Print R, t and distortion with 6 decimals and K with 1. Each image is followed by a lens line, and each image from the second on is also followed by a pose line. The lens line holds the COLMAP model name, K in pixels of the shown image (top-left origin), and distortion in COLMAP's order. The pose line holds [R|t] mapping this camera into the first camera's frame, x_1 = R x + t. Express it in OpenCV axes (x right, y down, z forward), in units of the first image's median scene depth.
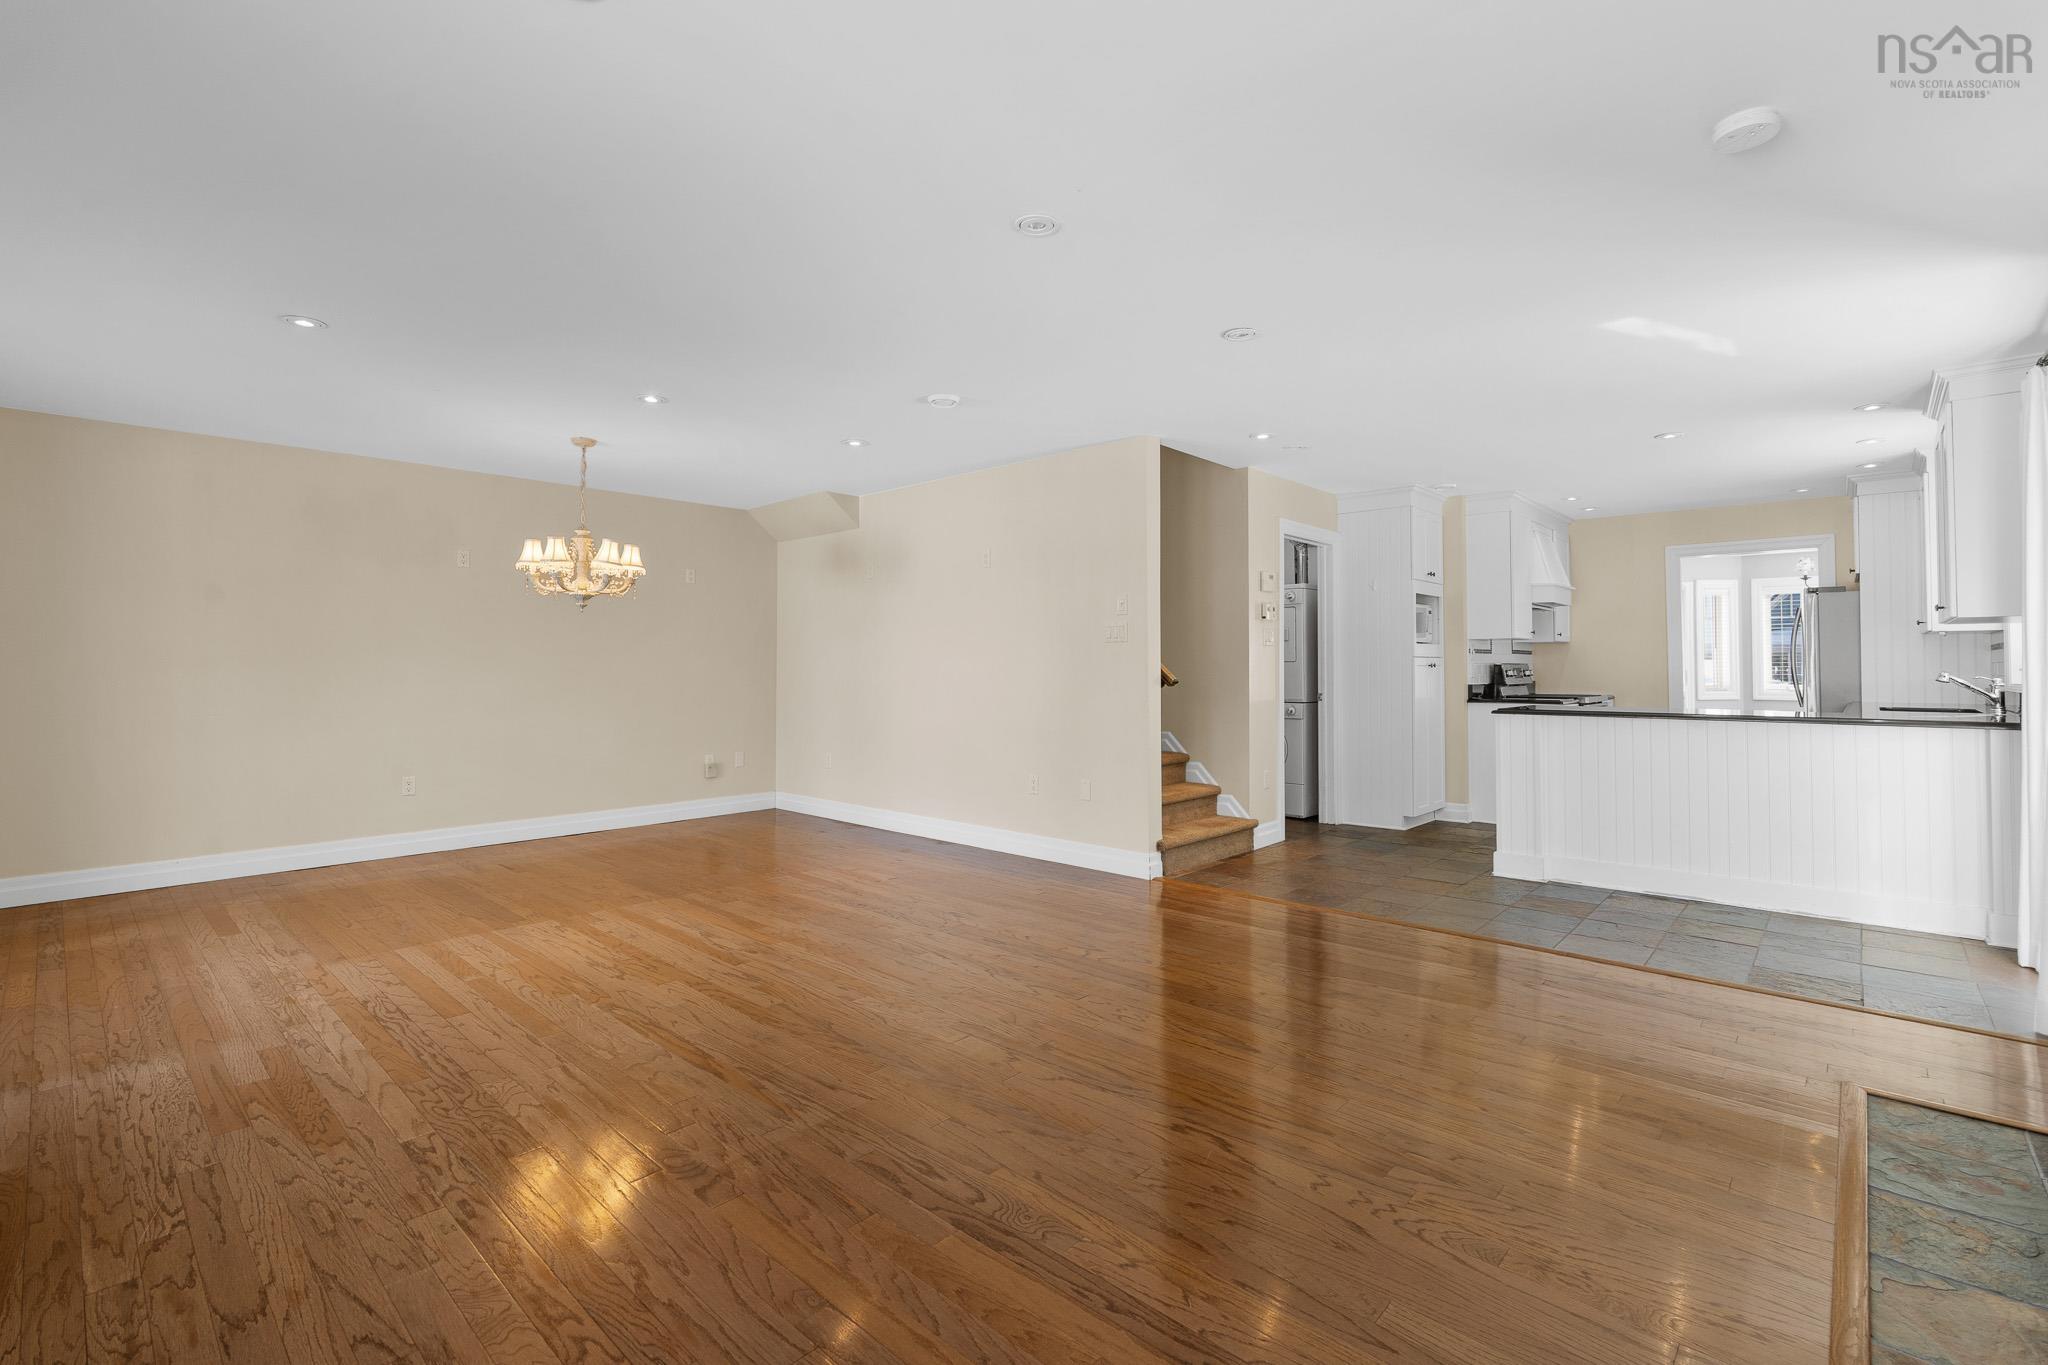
lens RADIAL K [[902.2, 0, 1032.2], [0, 902.2, 662.5], [0, 0, 1]] dist [-0.000620, -0.000504]
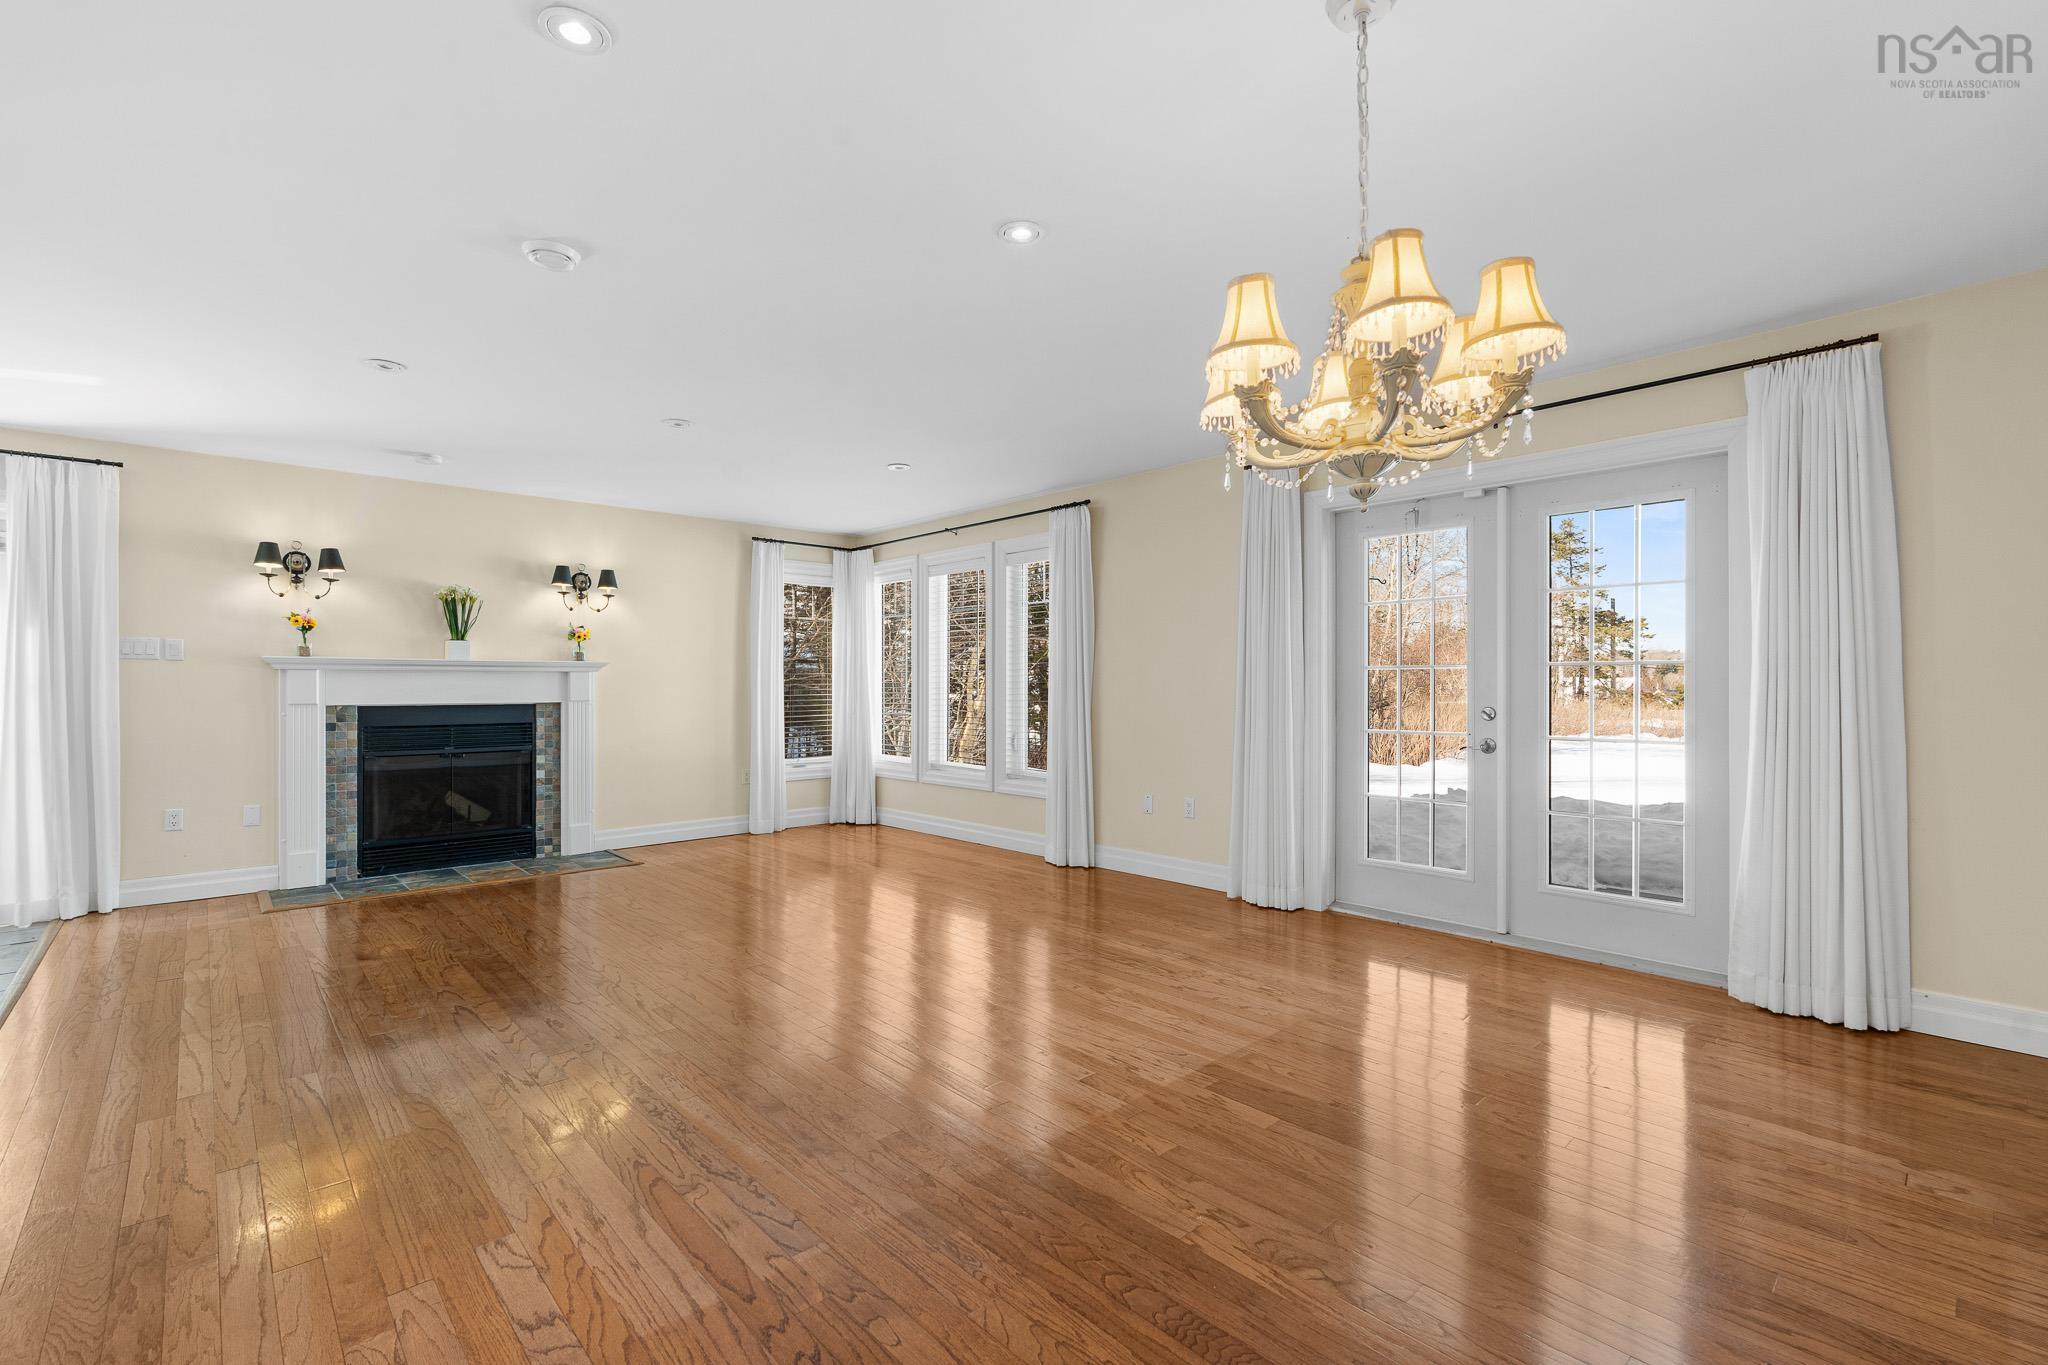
lens RADIAL K [[902.2, 0, 1014.3], [0, 902.2, 684.4], [0, 0, 1]] dist [-0.000620, -0.000504]
pose [[-0.995450, 0.004733, 0.095165, -0.396297], [0.003965, 0.999958, -0.008257, 0.010156], [-0.095200, -0.007842, -0.995427, 1.321671]]
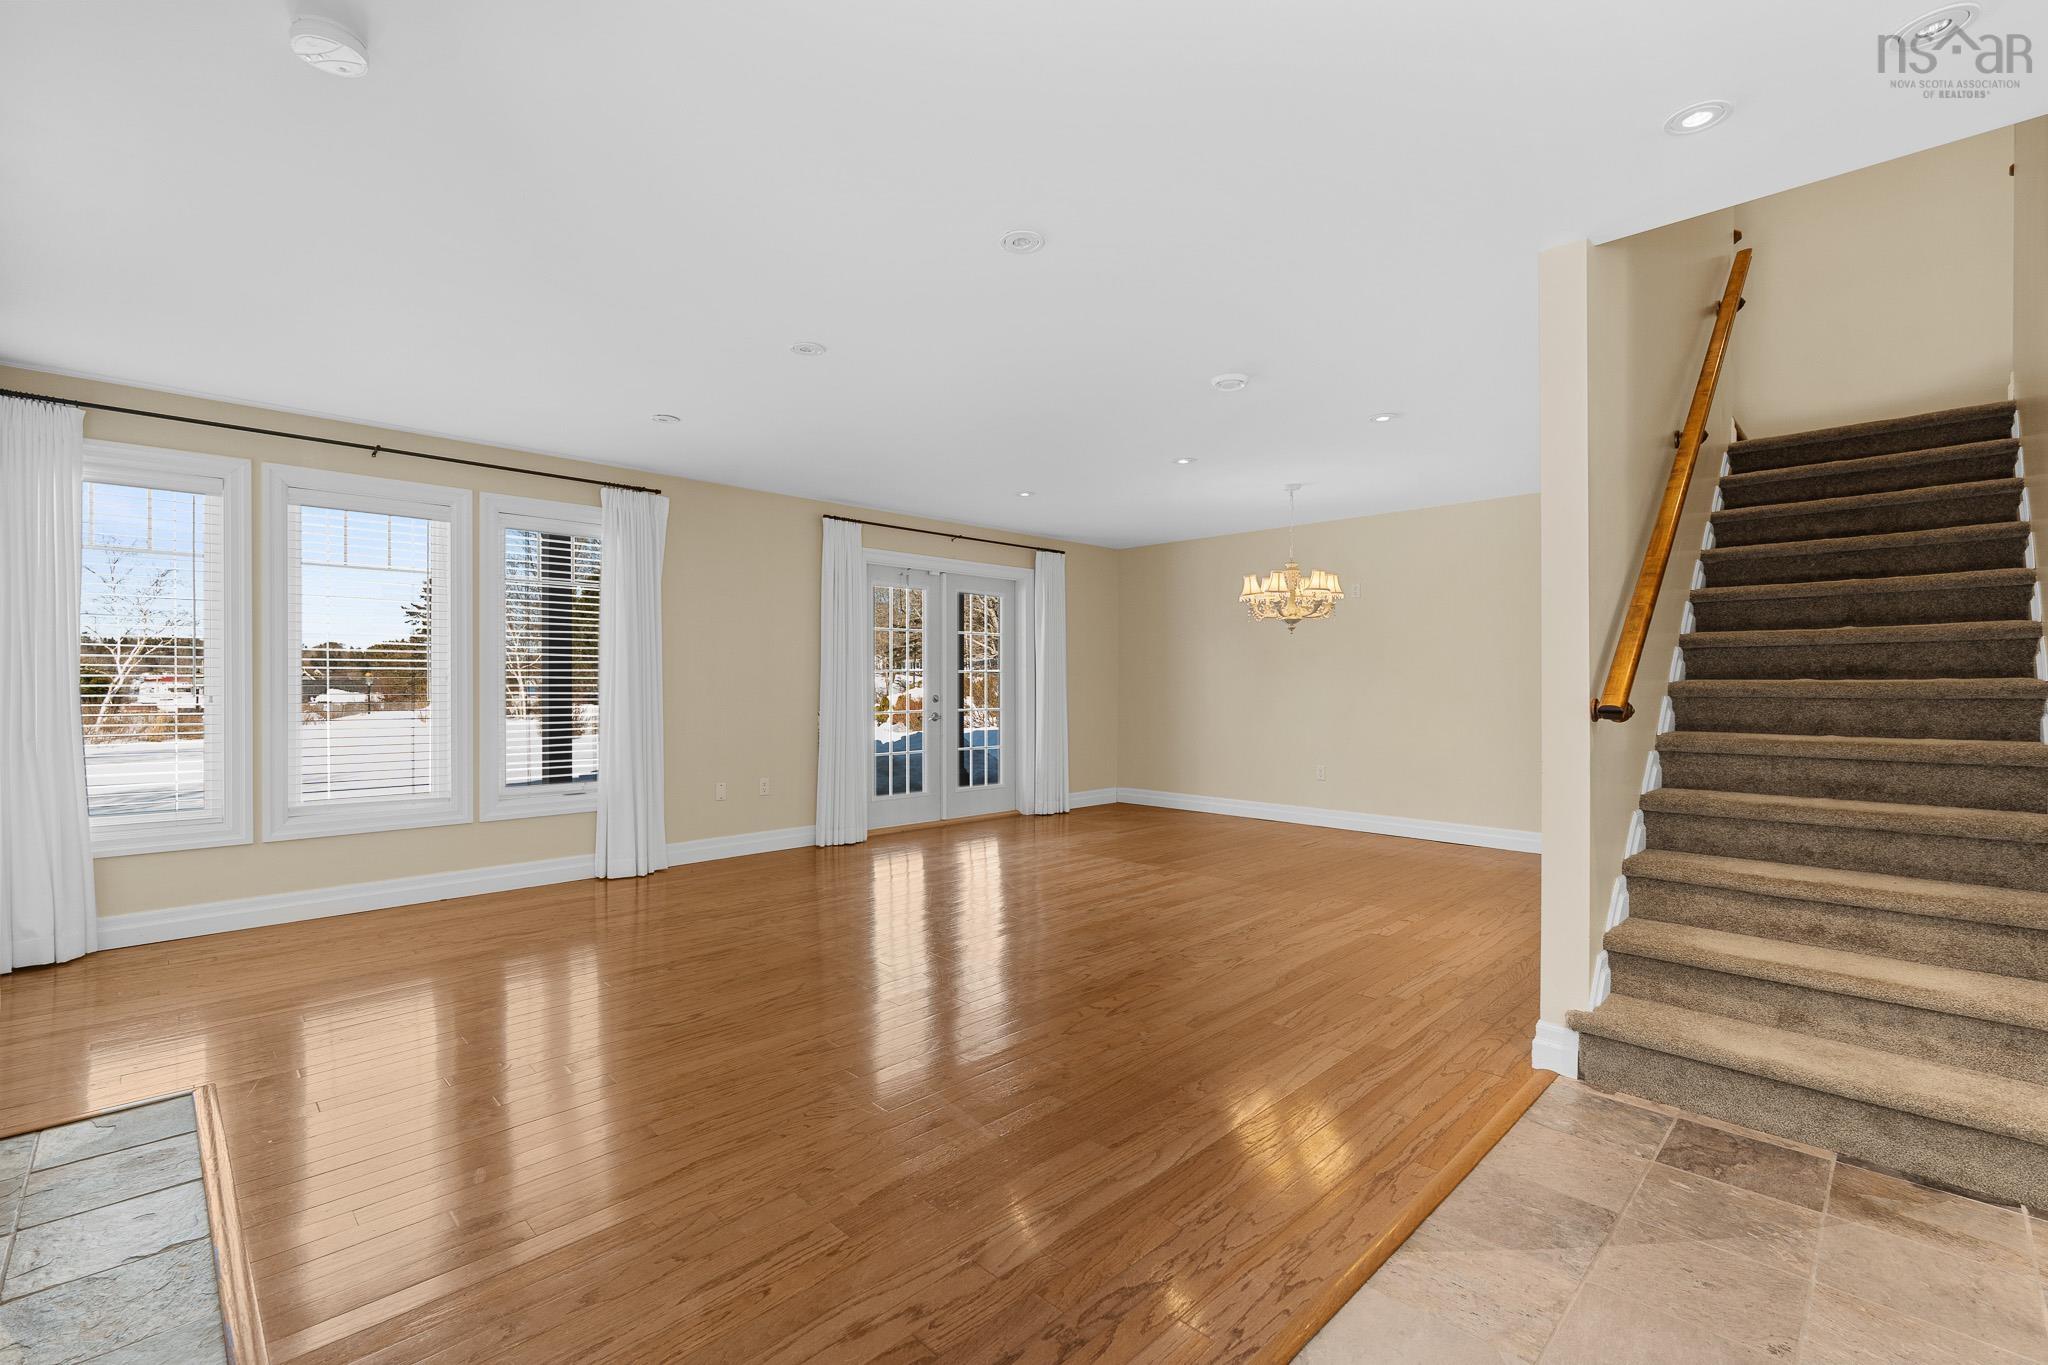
lens RADIAL K [[902.2, 0, 1025.1], [0, 902.2, 683.6], [0, 0, 1]] dist [-0.000620, -0.000504]
pose [[-0.046566, 0.003670, -0.998908, 0.671709], [0.005817, 0.999977, 0.003403, 0.003153], [0.998898, -0.005652, -0.046586, 0.696327]]
